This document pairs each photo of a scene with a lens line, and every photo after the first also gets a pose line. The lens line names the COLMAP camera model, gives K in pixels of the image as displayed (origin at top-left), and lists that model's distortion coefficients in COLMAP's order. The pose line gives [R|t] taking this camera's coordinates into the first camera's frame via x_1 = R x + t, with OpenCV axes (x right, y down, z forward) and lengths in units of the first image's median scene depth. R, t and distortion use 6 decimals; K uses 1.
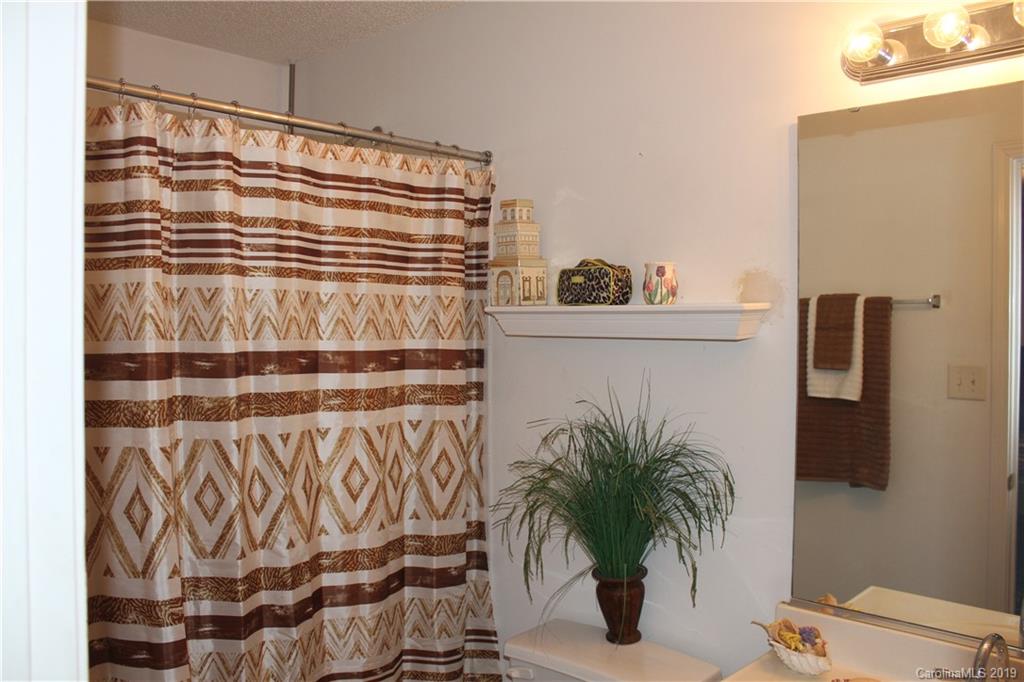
lens RADIAL K [[855.8, 0, 512.2], [0, 855.8, 342.8], [0, 0, 1]] dist [-0.153544, 0.126439]
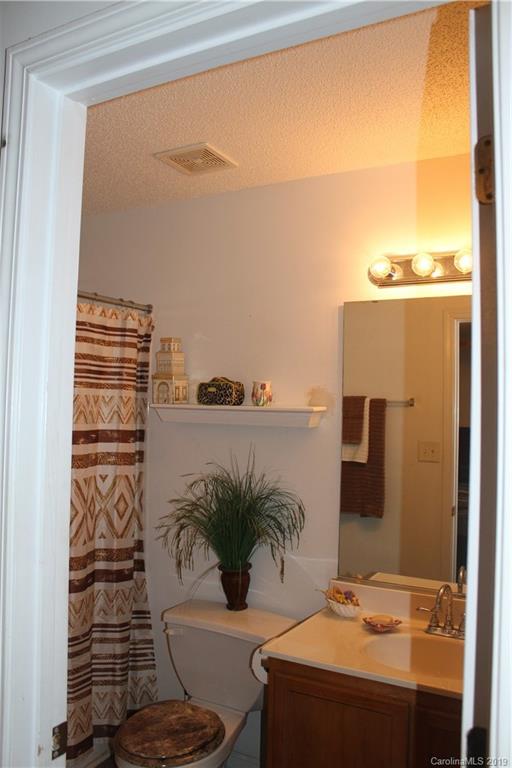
lens RADIAL K [[641.9, 0, 253.2], [0, 641.9, 381.9], [0, 0, 1]] dist [-0.153544, 0.126439]
pose [[0.971485, 0.027790, 0.235466, -0.131351], [-0.014130, 0.998128, -0.059504, -0.015018], [-0.236679, 0.054480, 0.970059, -0.216239]]
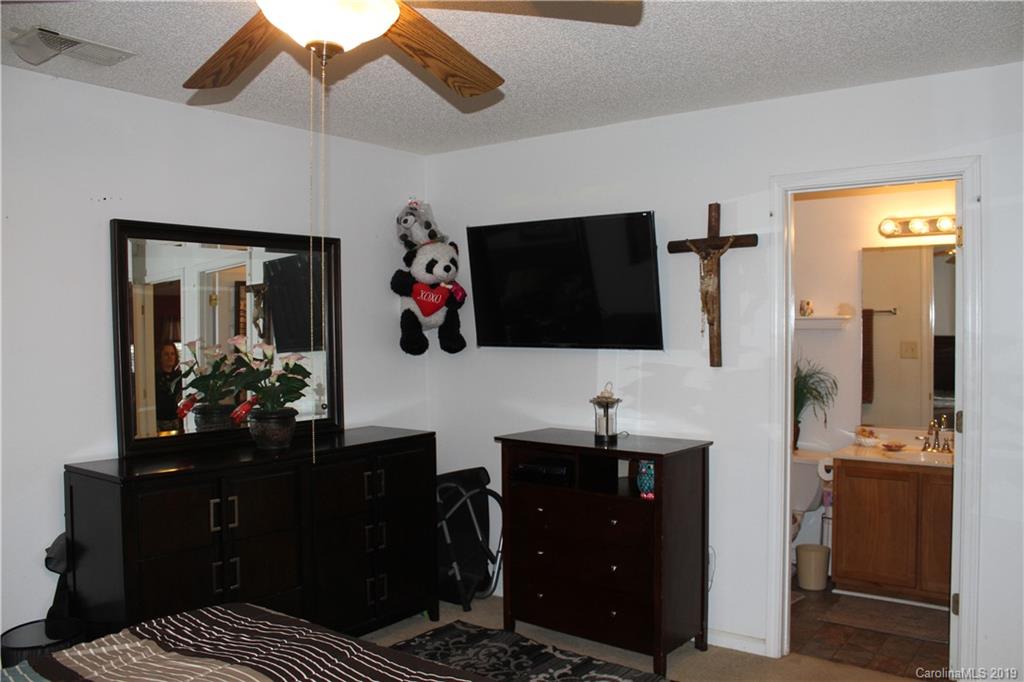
lens RADIAL K [[855.8, 0, 510.8], [0, 855.8, 340.9], [0, 0, 1]] dist [-0.153544, 0.126439]
pose [[0.994612, -0.008738, 0.103298, -0.892846], [0.008633, 0.999962, 0.001468, 0.017400], [-0.103306, -0.000568, 0.994649, -1.317467]]
